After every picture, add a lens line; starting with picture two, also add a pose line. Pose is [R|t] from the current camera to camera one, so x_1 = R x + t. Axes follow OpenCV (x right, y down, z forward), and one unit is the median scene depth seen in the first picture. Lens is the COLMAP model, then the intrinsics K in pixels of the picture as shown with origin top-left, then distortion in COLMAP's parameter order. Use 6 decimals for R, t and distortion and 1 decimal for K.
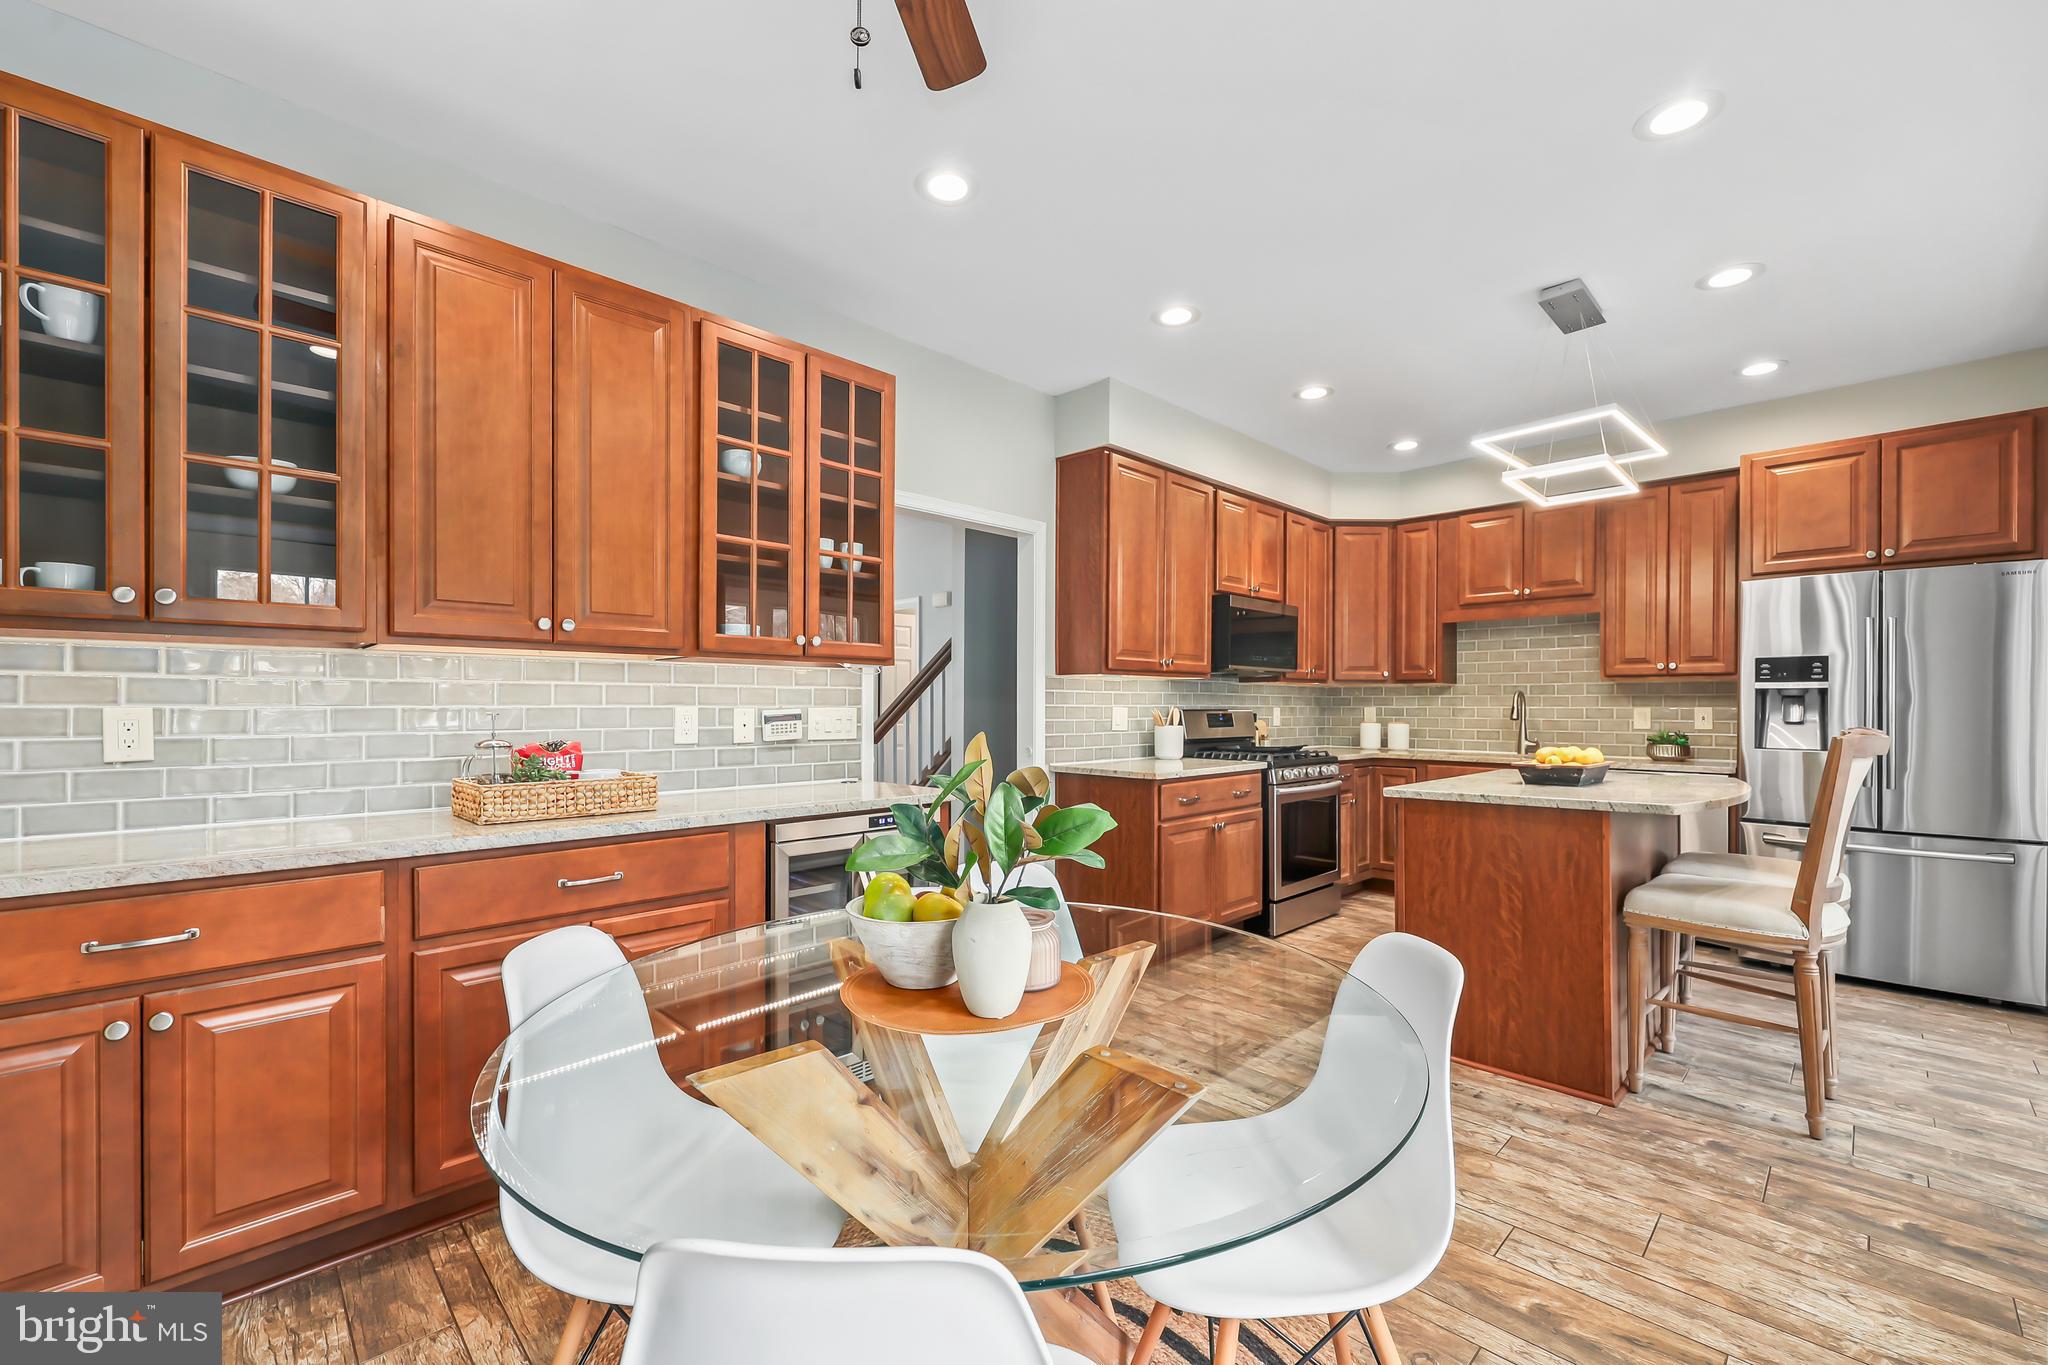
lens RADIAL K [[839.0, 0, 1027.3], [0, 839.0, 702.6], [0, 0, 1]] dist [-0.001511, 0.000090]
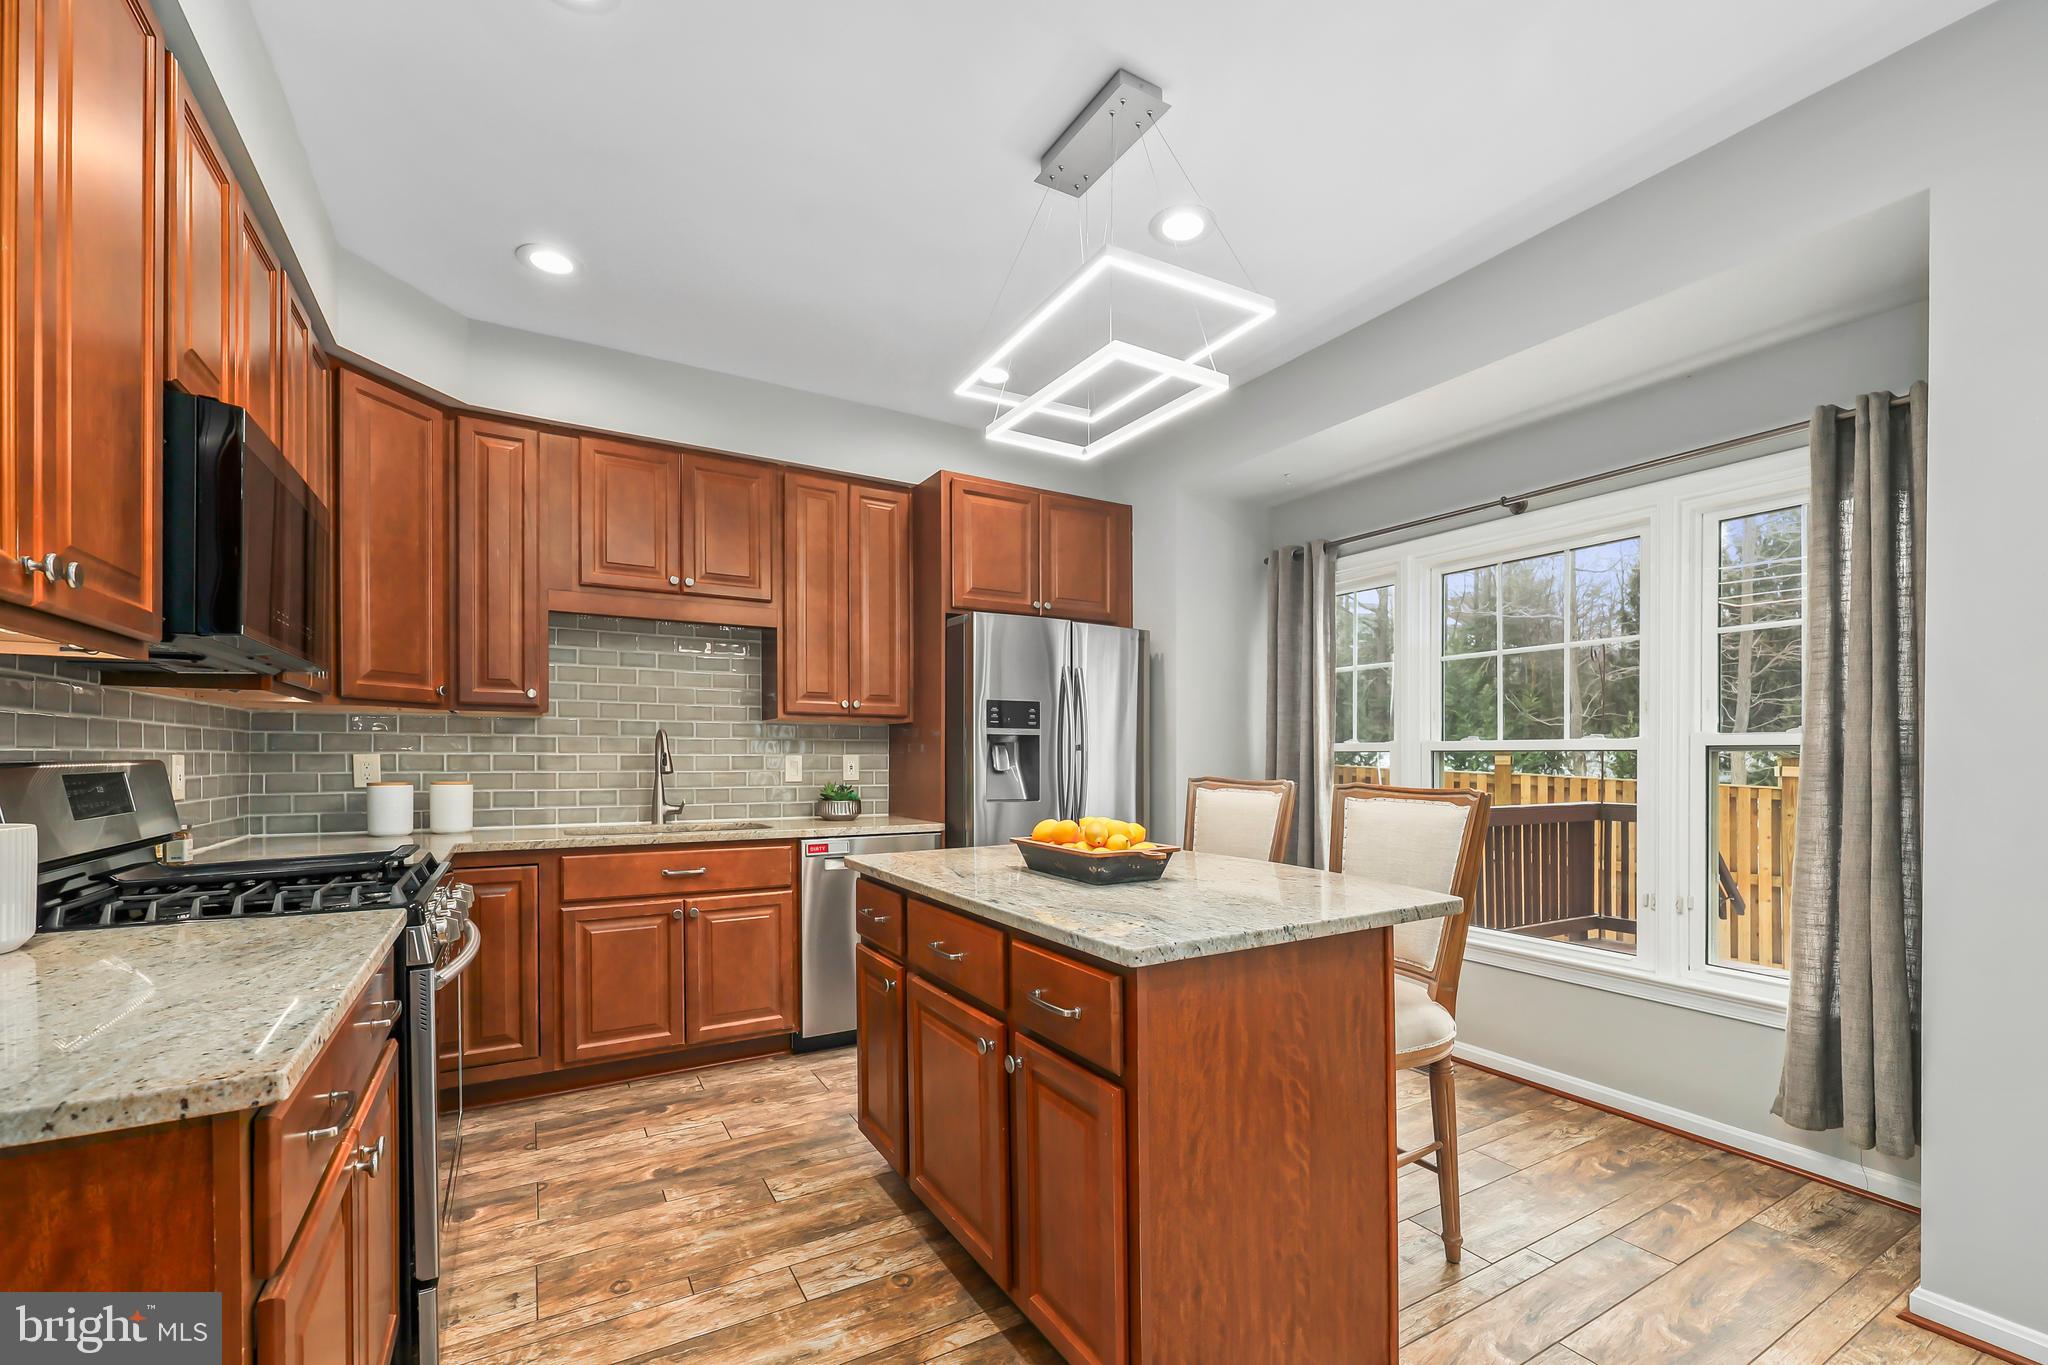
lens RADIAL K [[839.0, 0, 975.4], [0, 839.0, 760.4], [0, 0, 1]] dist [-0.001511, 0.000090]
pose [[0.237191, -0.006910, 0.971438, -0.004453], [-0.008369, 0.999923, 0.009156, 0.002900], [-0.971427, -0.010301, 0.237115, 0.818367]]
